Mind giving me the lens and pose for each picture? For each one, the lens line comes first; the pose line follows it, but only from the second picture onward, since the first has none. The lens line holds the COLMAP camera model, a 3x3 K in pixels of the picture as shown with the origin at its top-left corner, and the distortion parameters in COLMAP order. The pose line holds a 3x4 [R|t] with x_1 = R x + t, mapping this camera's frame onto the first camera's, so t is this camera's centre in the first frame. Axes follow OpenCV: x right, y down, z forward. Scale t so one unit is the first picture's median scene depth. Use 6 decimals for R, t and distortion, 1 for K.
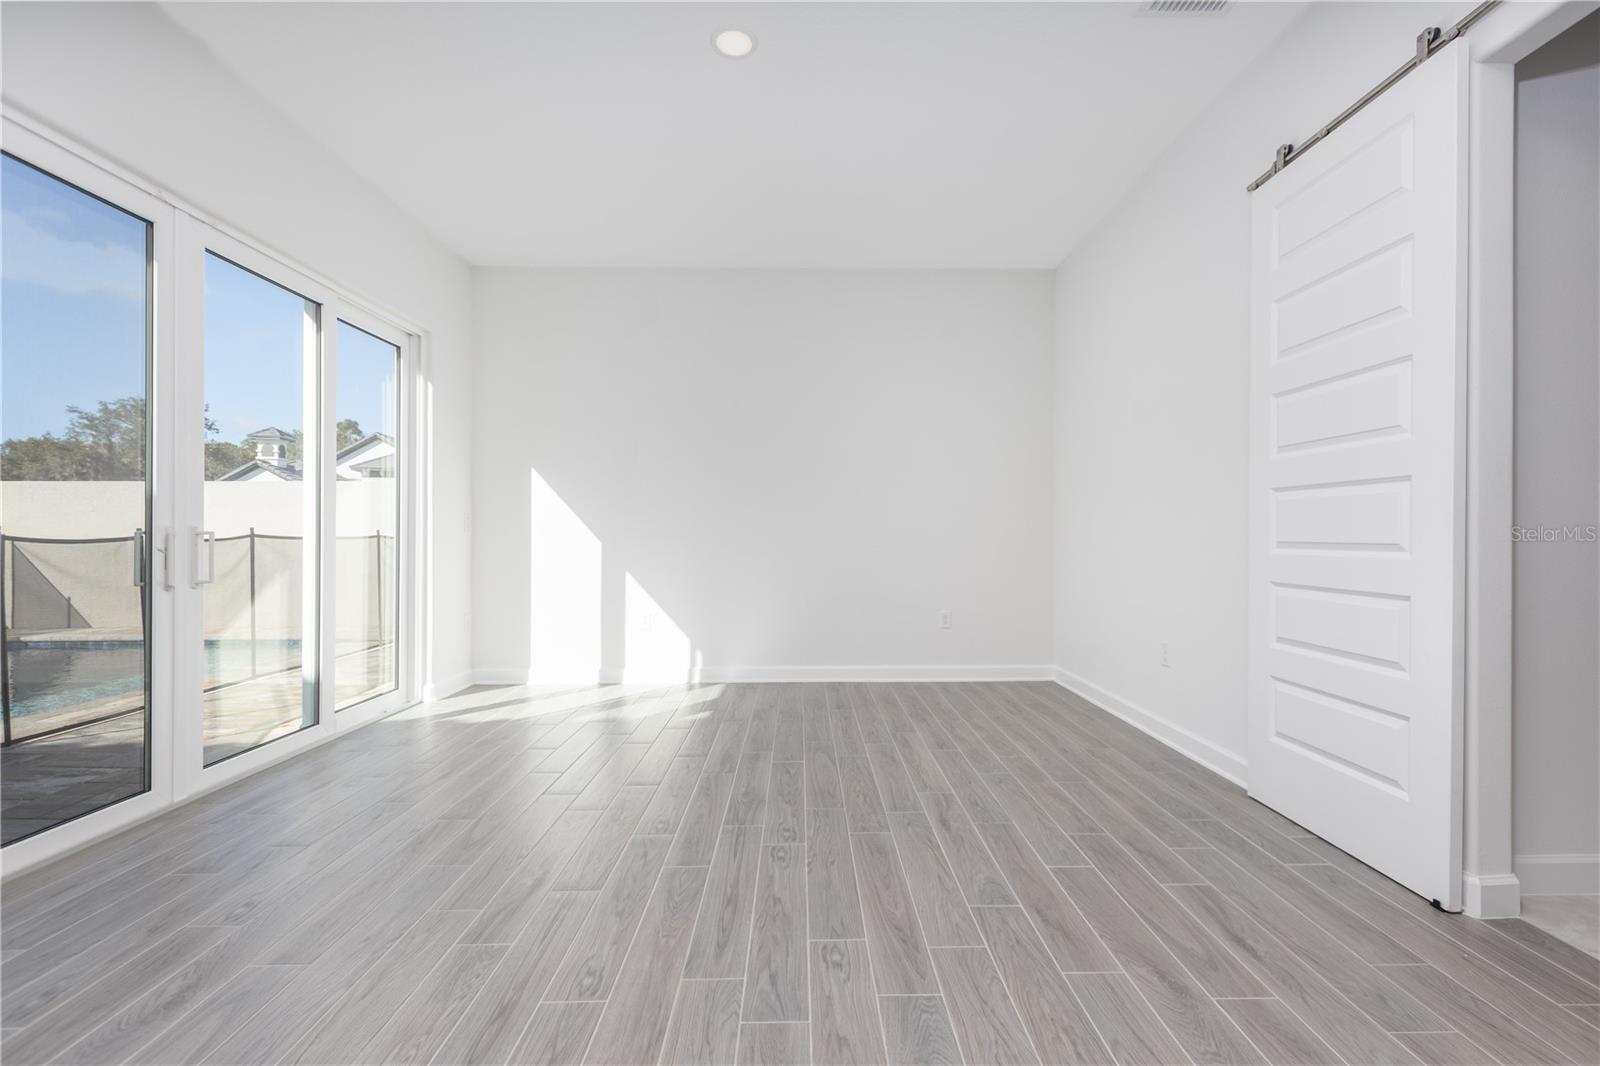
lens RADIAL K [[733.6, 0, 796.5], [0, 733.6, 535.4], [0, 0, 1]] dist [-0.000362, -0.000115]
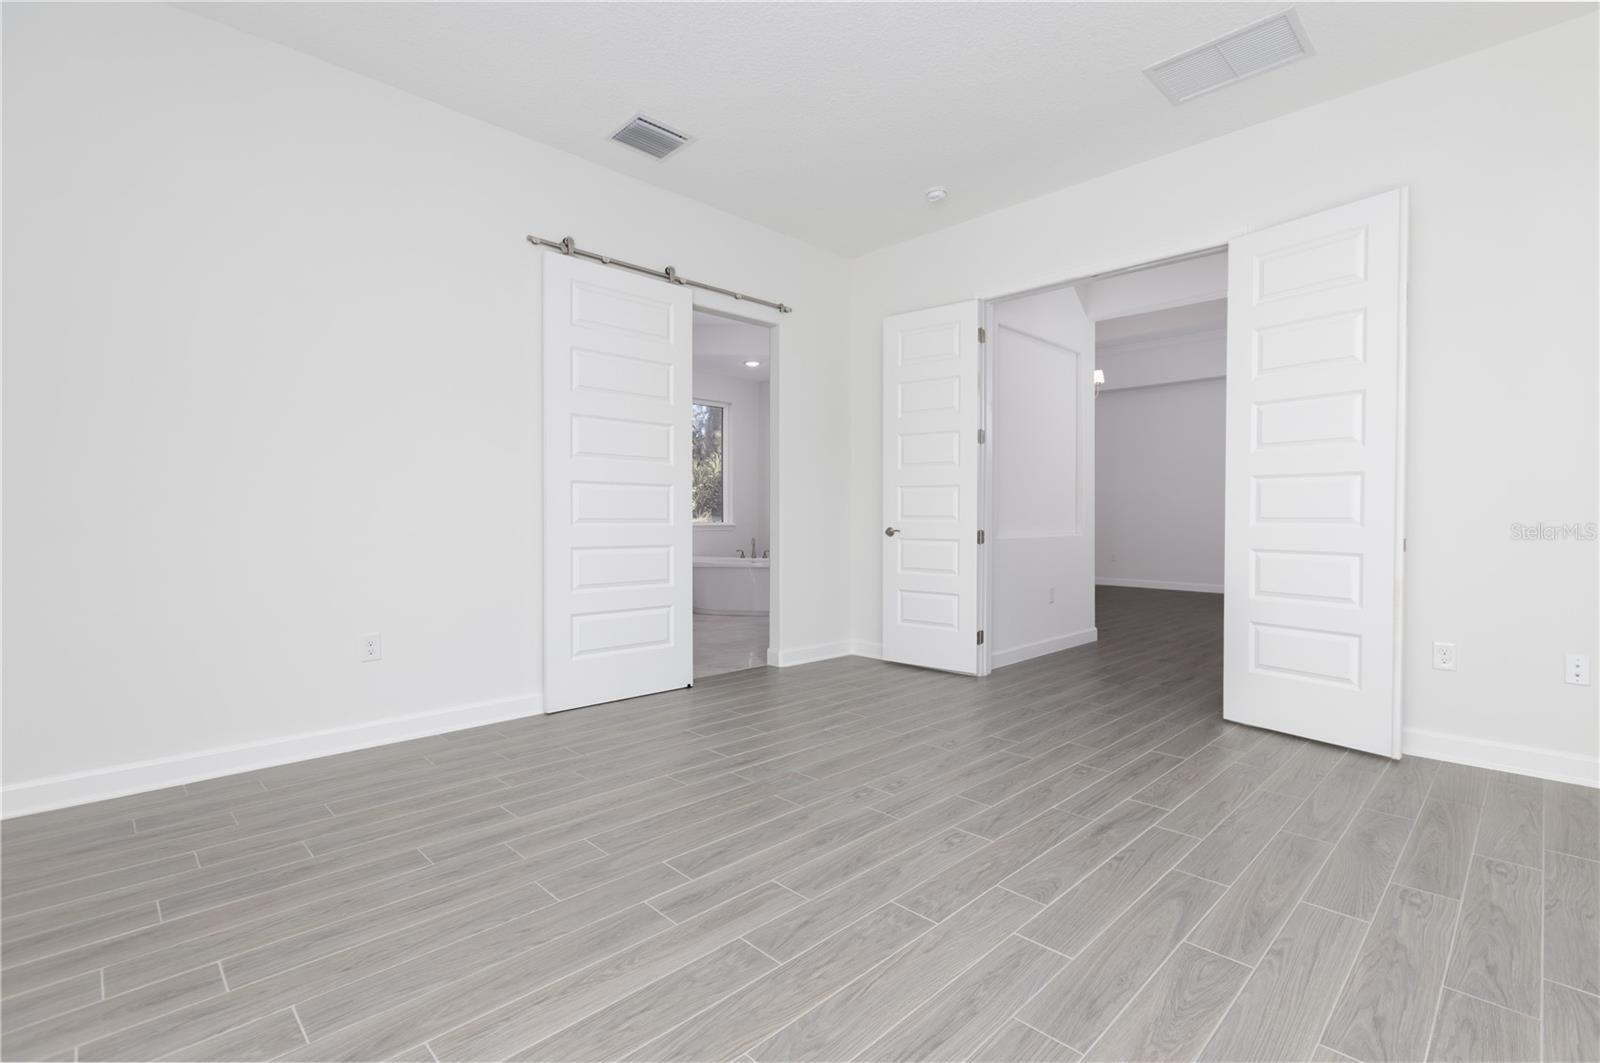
lens RADIAL K [[733.6, 0, 794.4], [0, 733.6, 524.7], [0, 0, 1]] dist [-0.000362, -0.000115]
pose [[-0.696933, -0.006234, 0.717109, -0.632861], [-0.002777, 0.999978, 0.005994, 0.009623], [-0.717131, 0.002186, -0.696935, 1.630633]]
